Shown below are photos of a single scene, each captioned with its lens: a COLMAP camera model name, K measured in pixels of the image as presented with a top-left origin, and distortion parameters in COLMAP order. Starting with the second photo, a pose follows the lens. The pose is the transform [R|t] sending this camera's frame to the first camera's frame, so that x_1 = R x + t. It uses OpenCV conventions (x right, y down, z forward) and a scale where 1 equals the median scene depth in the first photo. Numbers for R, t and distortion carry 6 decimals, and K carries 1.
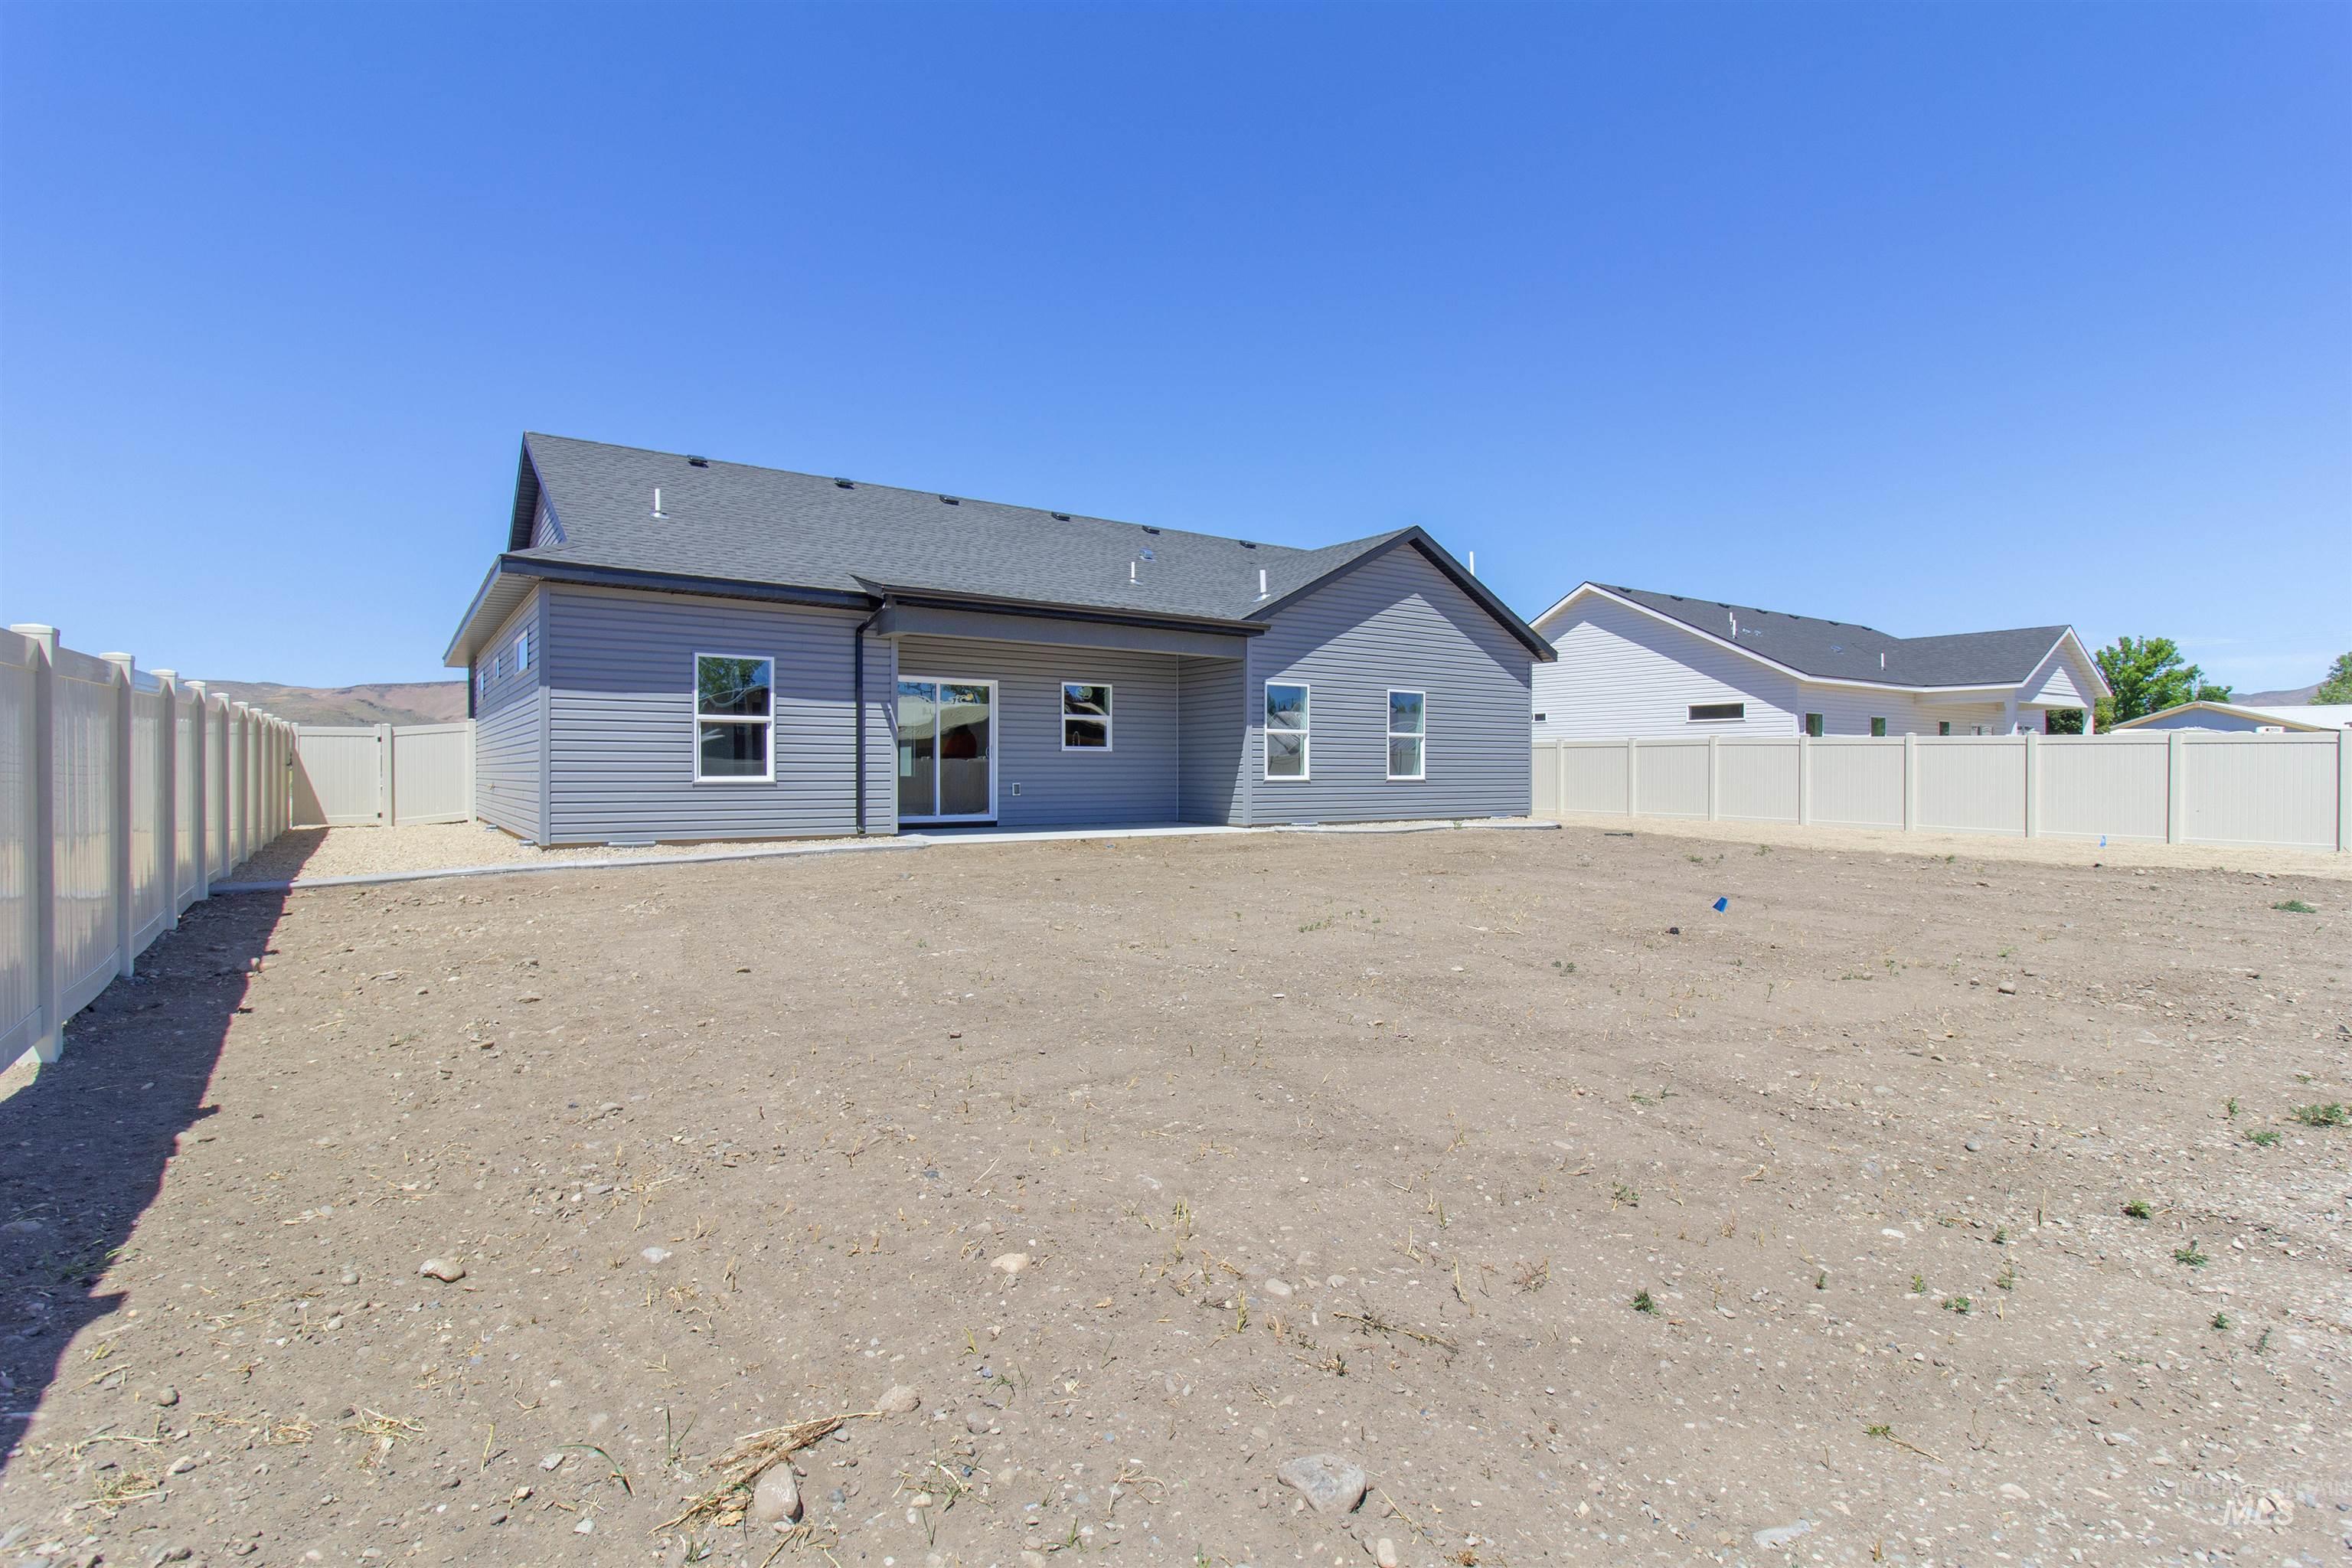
lens RADIAL K [[1126.9, 0, 1171.0], [0, 1126.9, 786.3], [0, 0, 1]] dist [-0.001078, -0.000082]
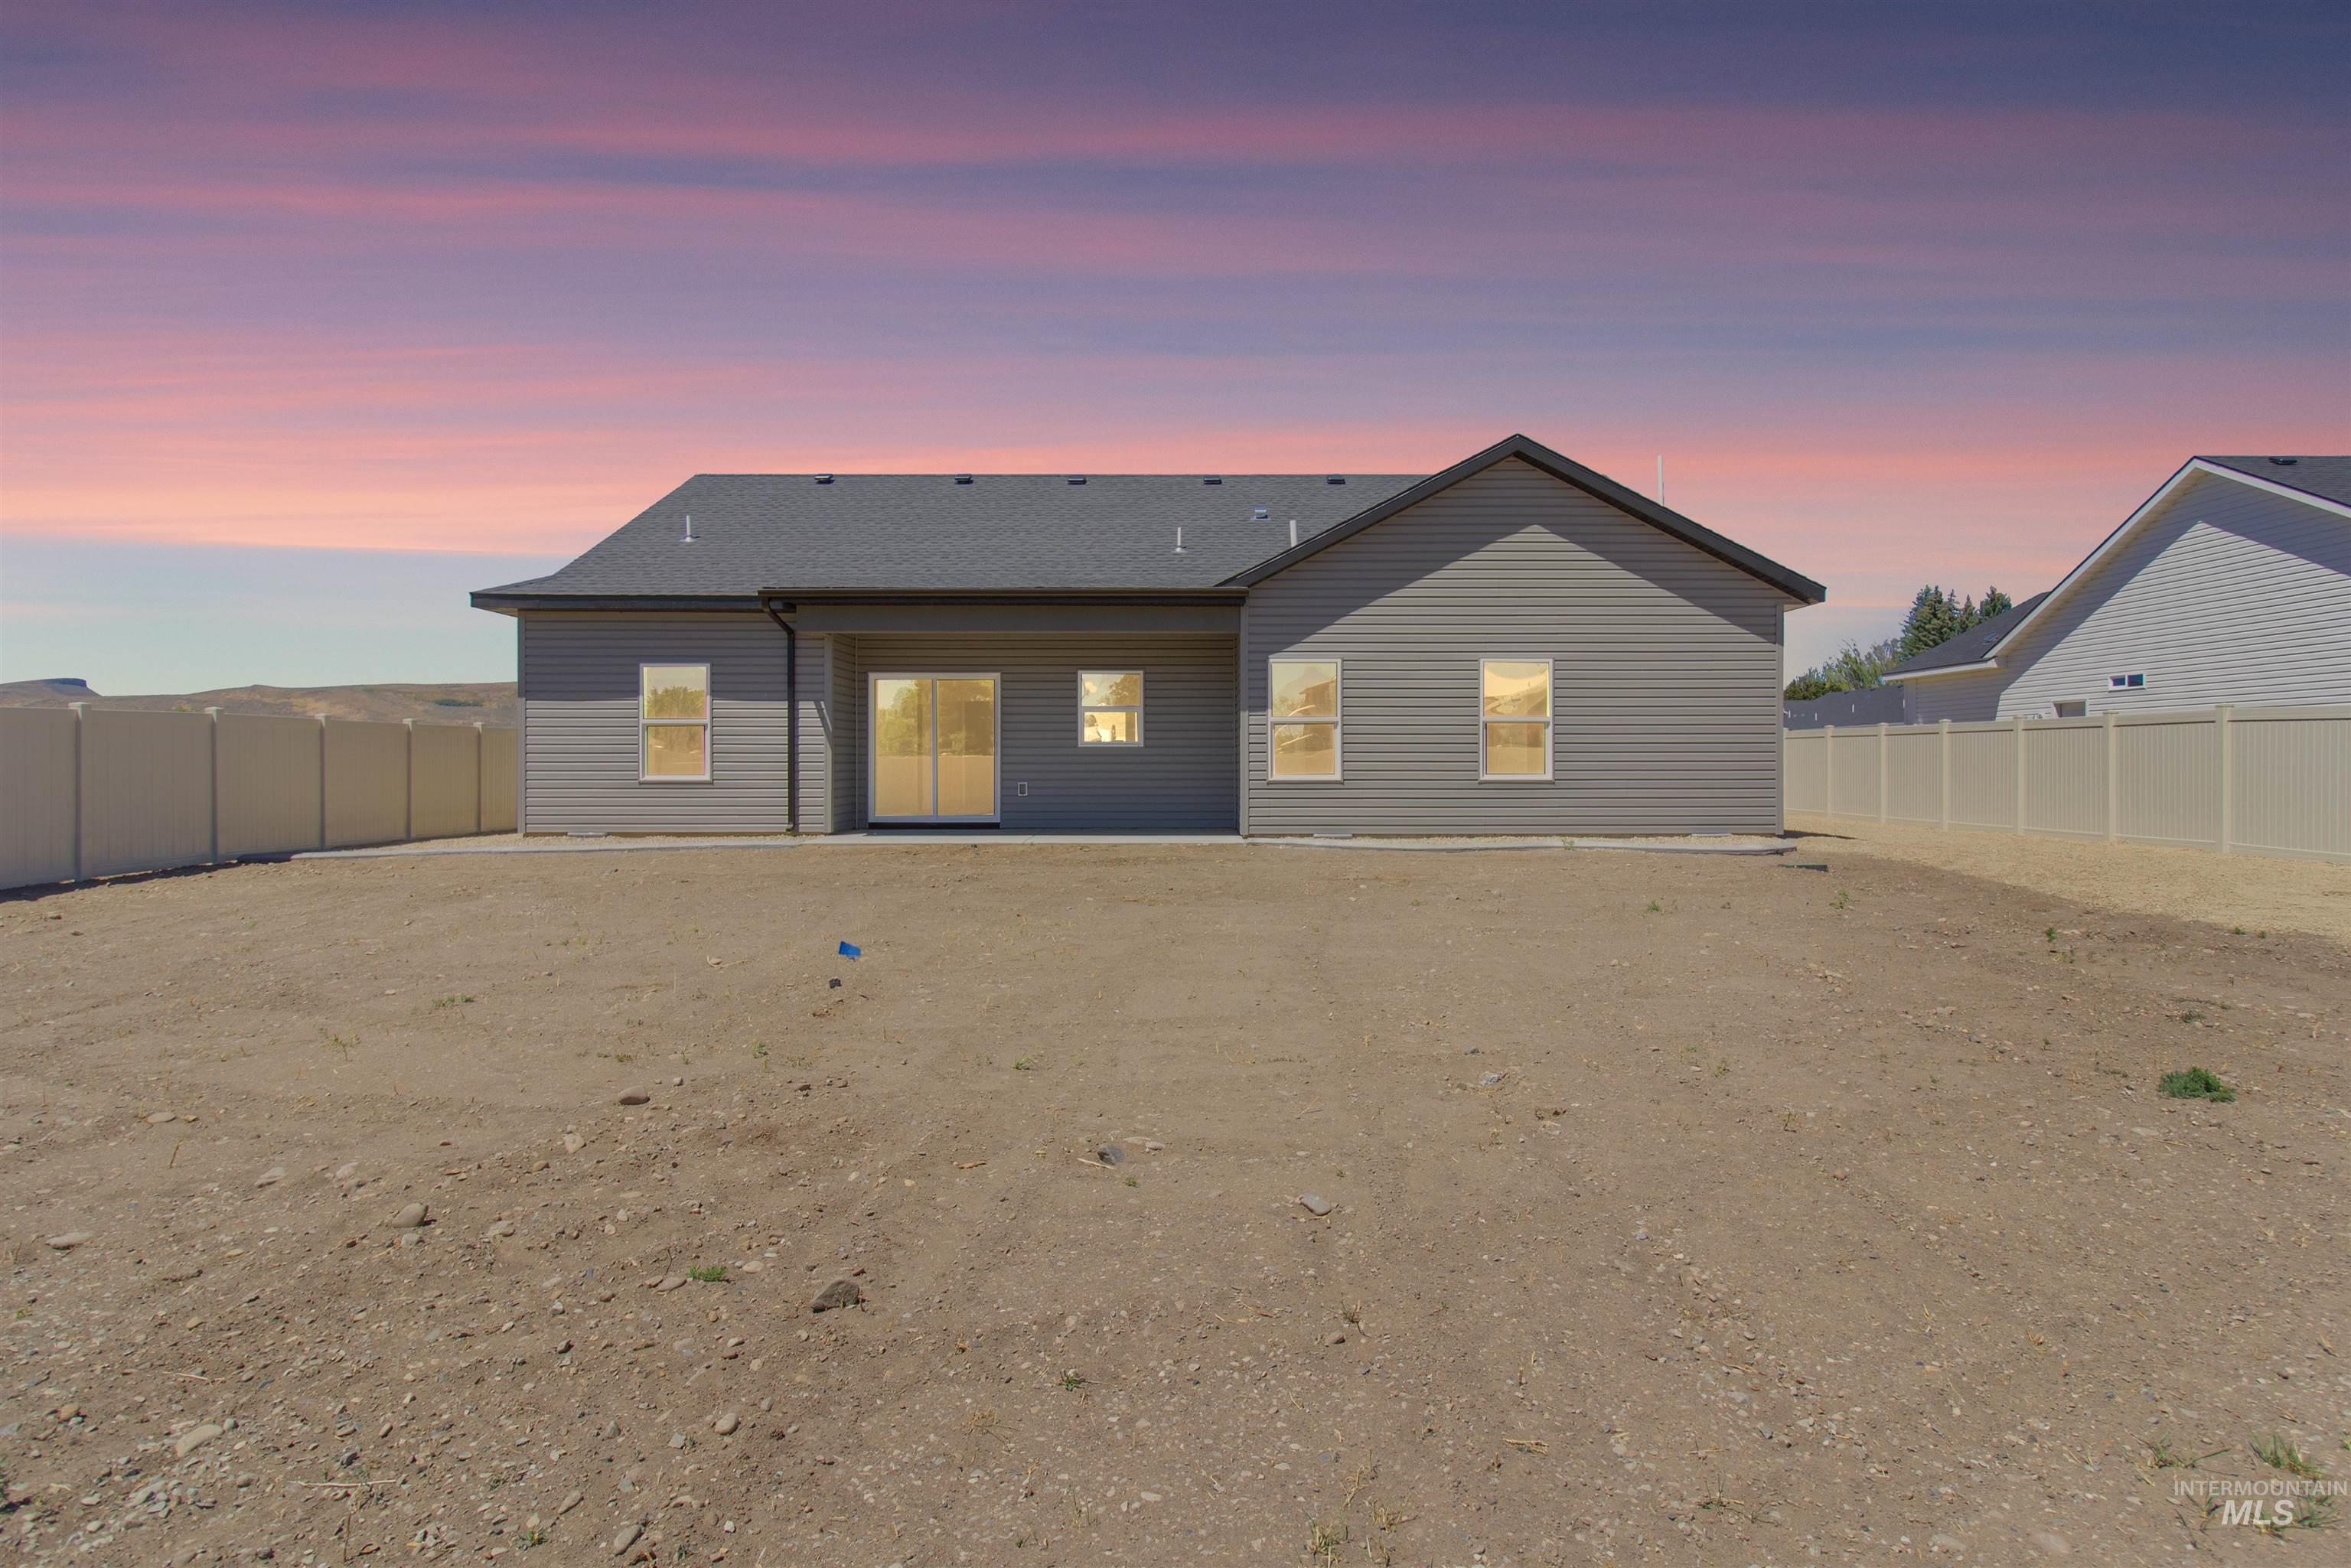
lens RADIAL K [[1315.8, 0, 1173.7], [0, 1315.8, 764.4], [0, 0, 1]] dist [-0.015487, 0.000570]
pose [[0.816544, -0.003508, -0.577272, 0.606993], [-0.005626, 0.999886, -0.014035, -0.003140], [0.577256, 0.014708, 0.816431, 0.199624]]
